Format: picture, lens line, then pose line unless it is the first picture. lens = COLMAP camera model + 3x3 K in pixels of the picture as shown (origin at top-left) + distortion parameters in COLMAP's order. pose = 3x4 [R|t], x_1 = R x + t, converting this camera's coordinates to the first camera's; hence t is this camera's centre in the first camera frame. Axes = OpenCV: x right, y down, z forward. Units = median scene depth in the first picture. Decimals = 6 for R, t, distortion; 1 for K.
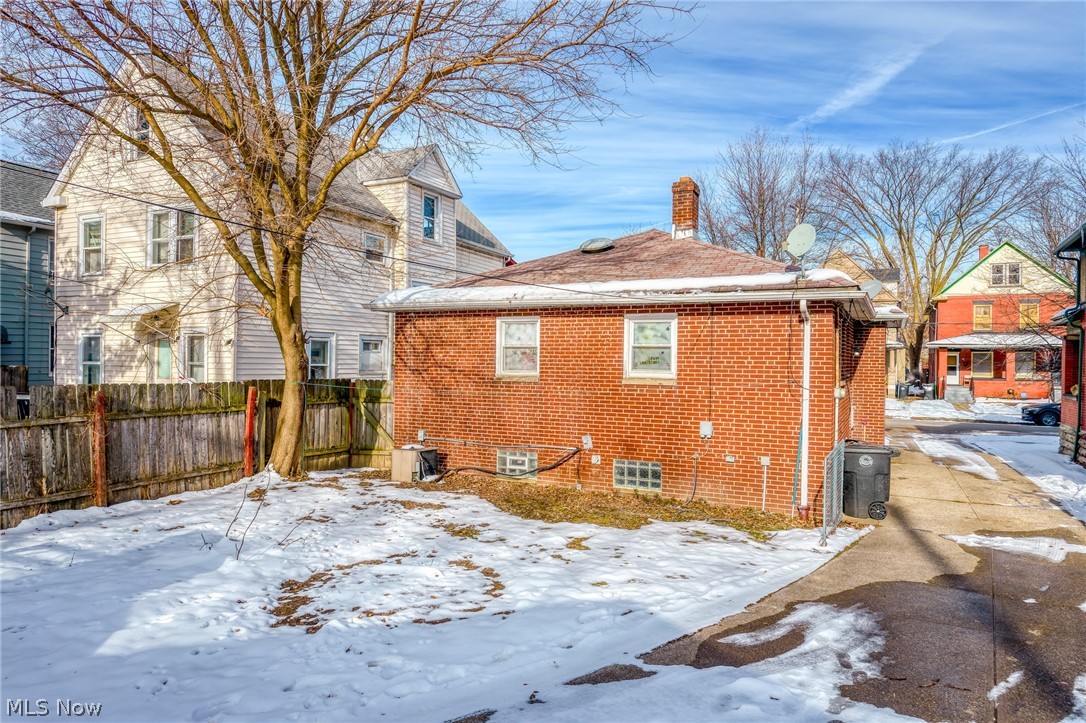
lens RADIAL K [[689.9, 0, 544.2], [0, 689.9, 362.2], [0, 0, 1]] dist [0.009399, -0.005383]
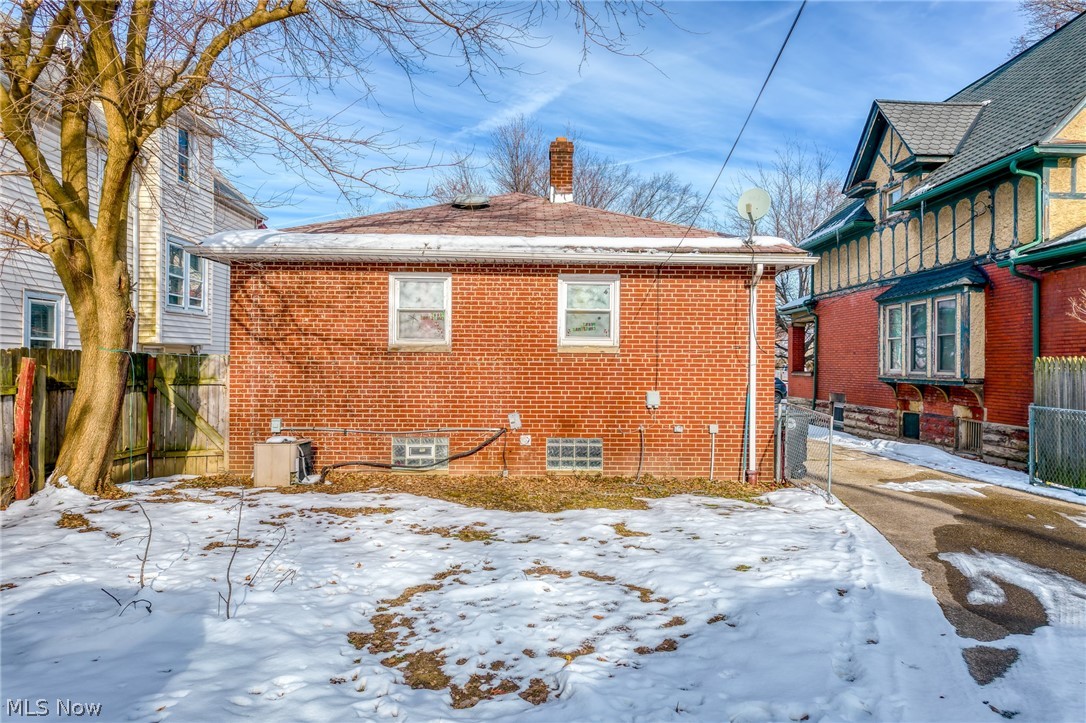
lens RADIAL K [[689.9, 0, 542.4], [0, 689.9, 360.1], [0, 0, 1]] dist [0.009399, -0.005383]
pose [[0.883181, -0.001317, 0.469031, -0.331867], [0.002583, 0.999995, -0.002057, 0.044745], [-0.469025, 0.003028, 0.883180, 0.236675]]
